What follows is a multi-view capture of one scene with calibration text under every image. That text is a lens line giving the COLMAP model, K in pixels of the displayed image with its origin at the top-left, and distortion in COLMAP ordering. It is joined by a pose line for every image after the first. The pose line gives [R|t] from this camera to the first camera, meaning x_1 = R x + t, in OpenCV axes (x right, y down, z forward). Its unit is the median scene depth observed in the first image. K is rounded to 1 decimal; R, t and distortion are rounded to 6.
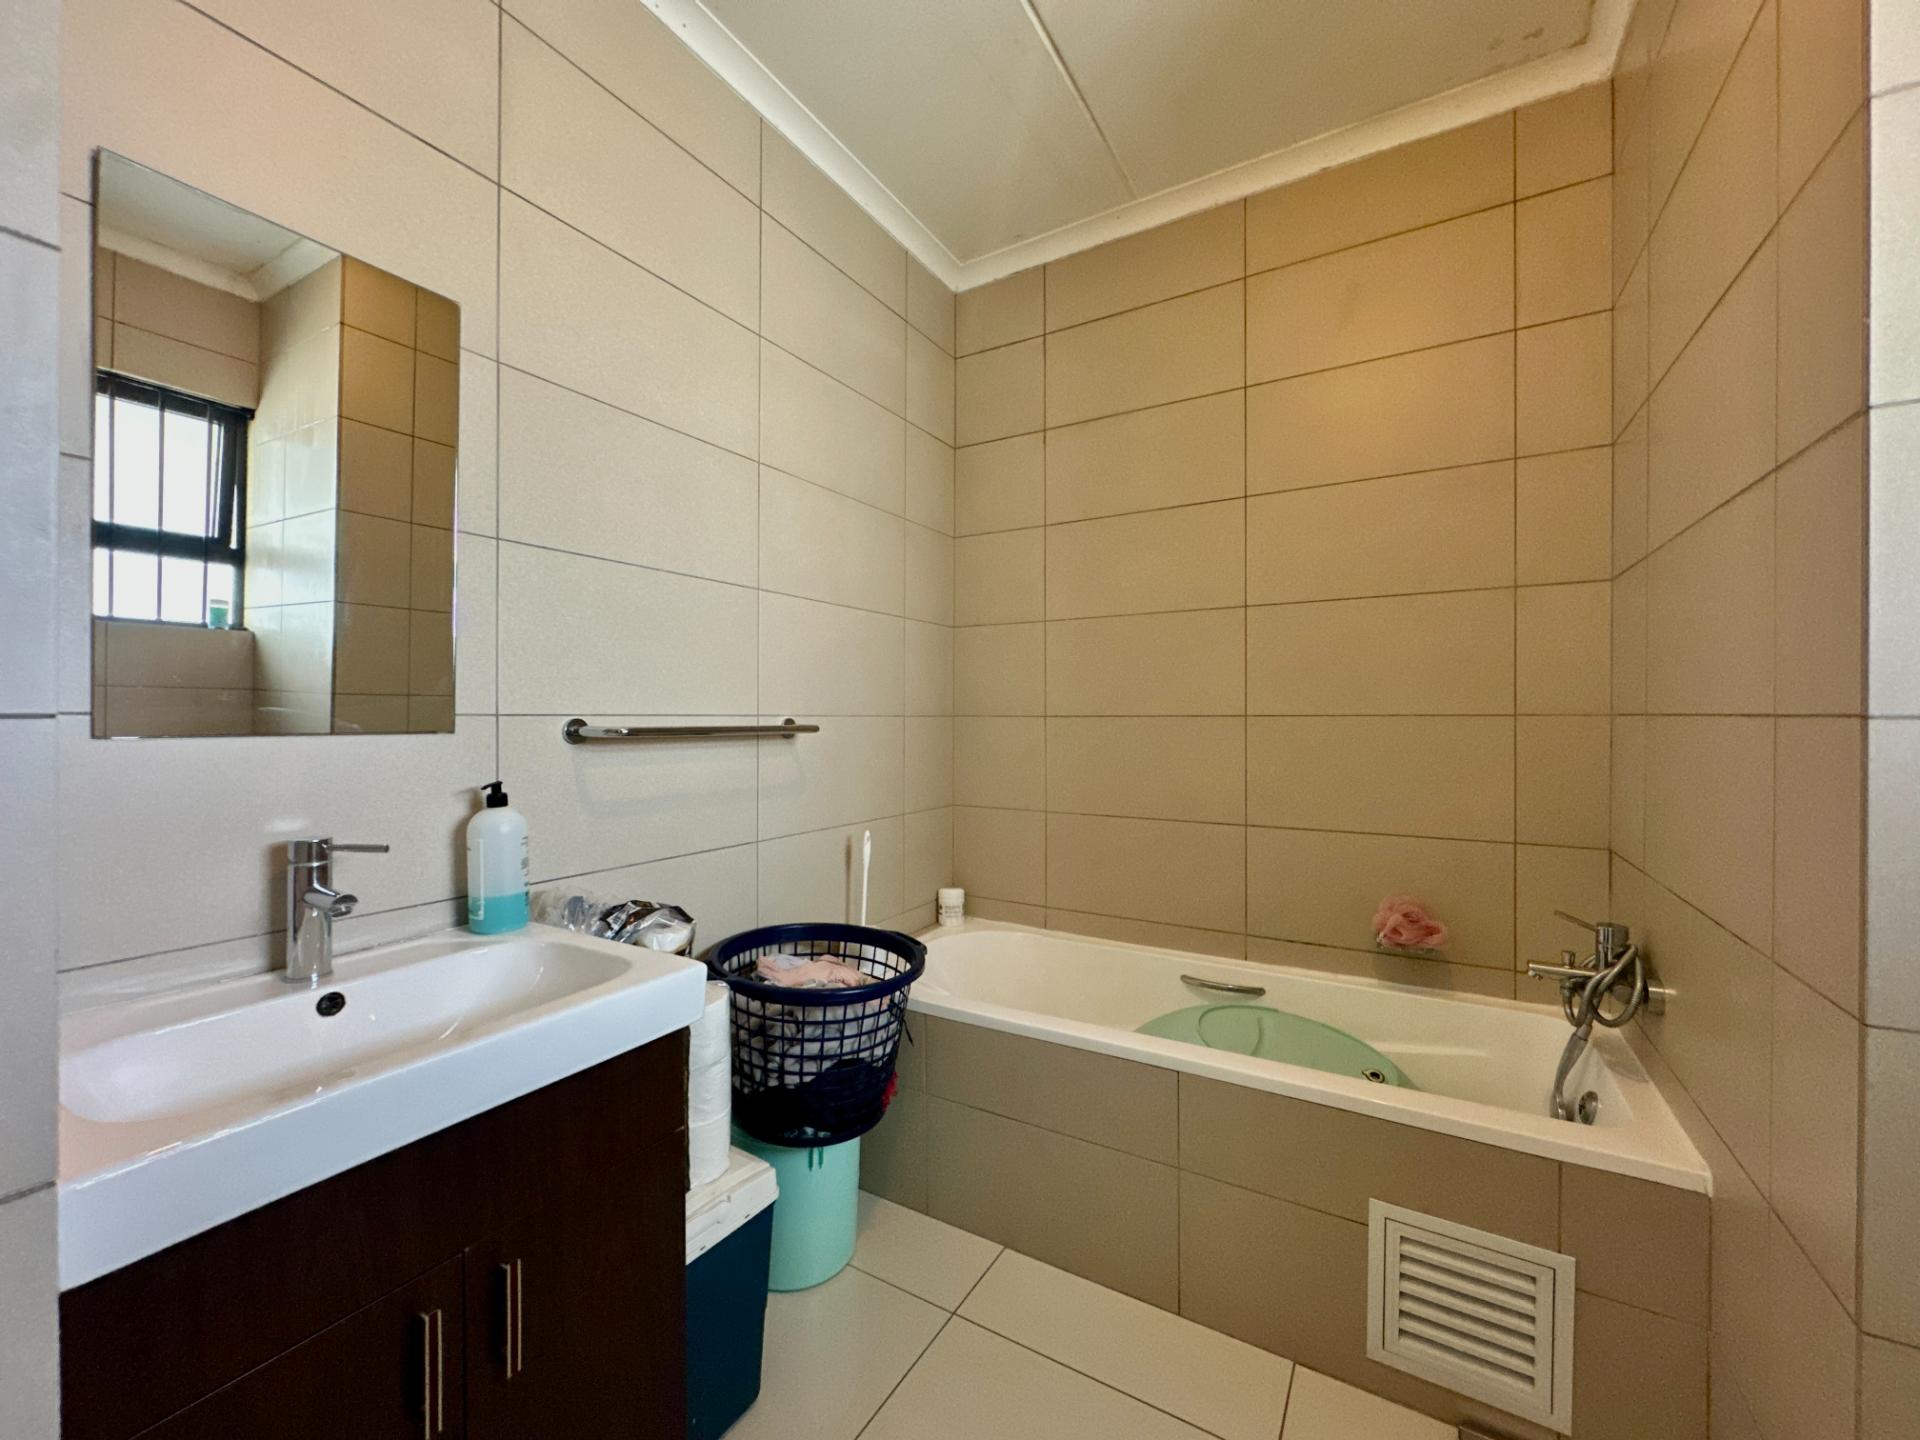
lens RADIAL K [[766.3, 0, 964.7], [0, 766.3, 719.5], [0, 0, 1]] dist [-0.002548, 0.000037]
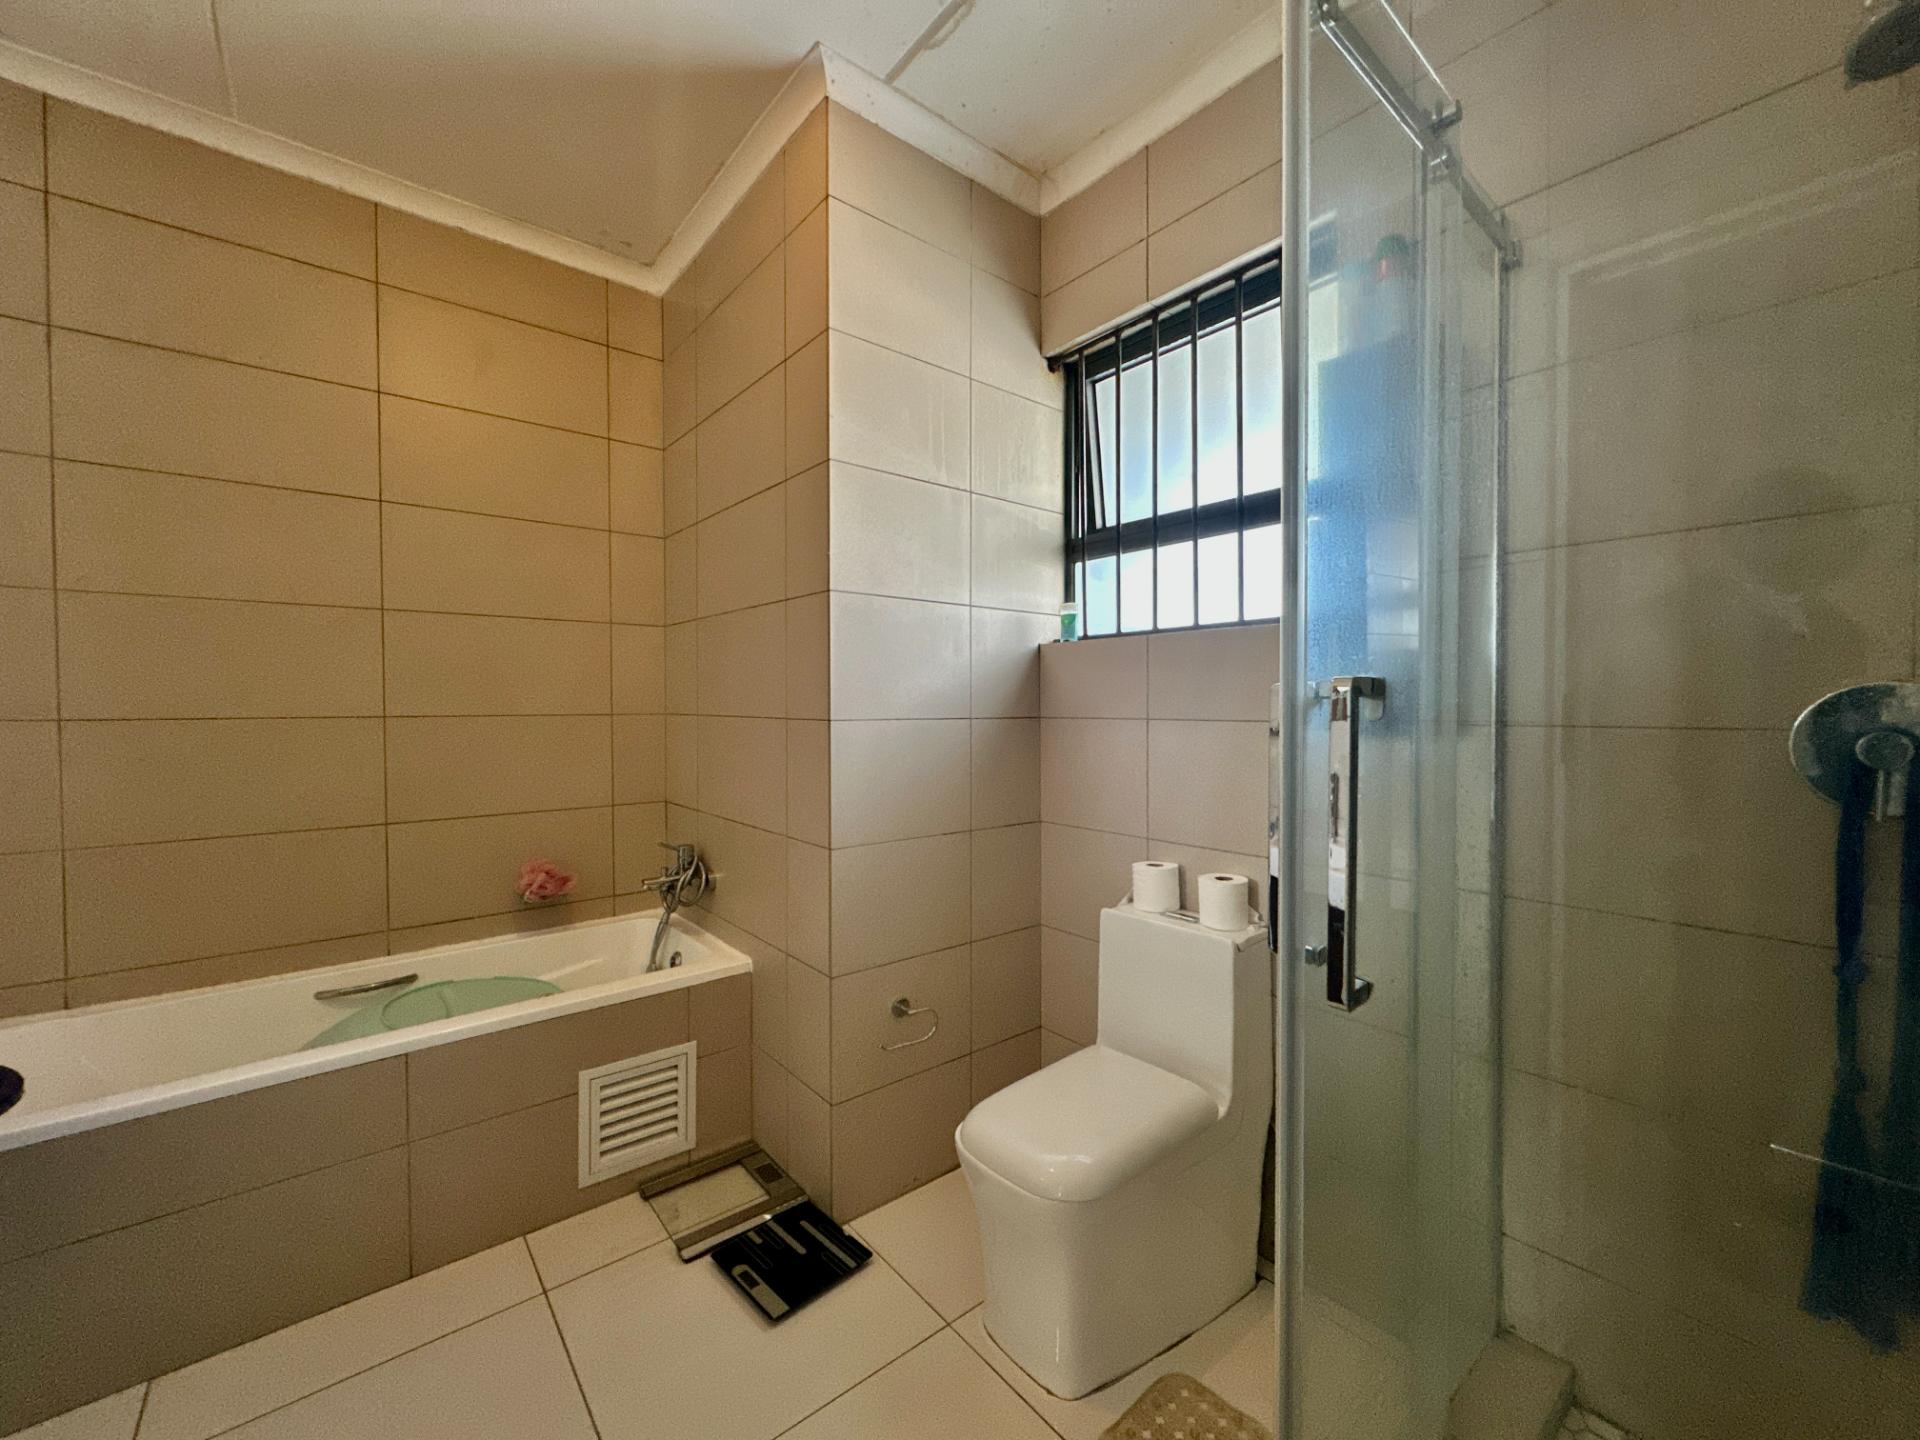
lens RADIAL K [[766.3, 0, 957.2], [0, 766.3, 716.8], [0, 0, 1]] dist [-0.002548, 0.000037]
pose [[0.342438, -0.014906, 0.939422, -0.411786], [0.004001, 0.999888, 0.014407, -0.021218], [-0.939532, -0.001175, 0.342460, -0.082224]]
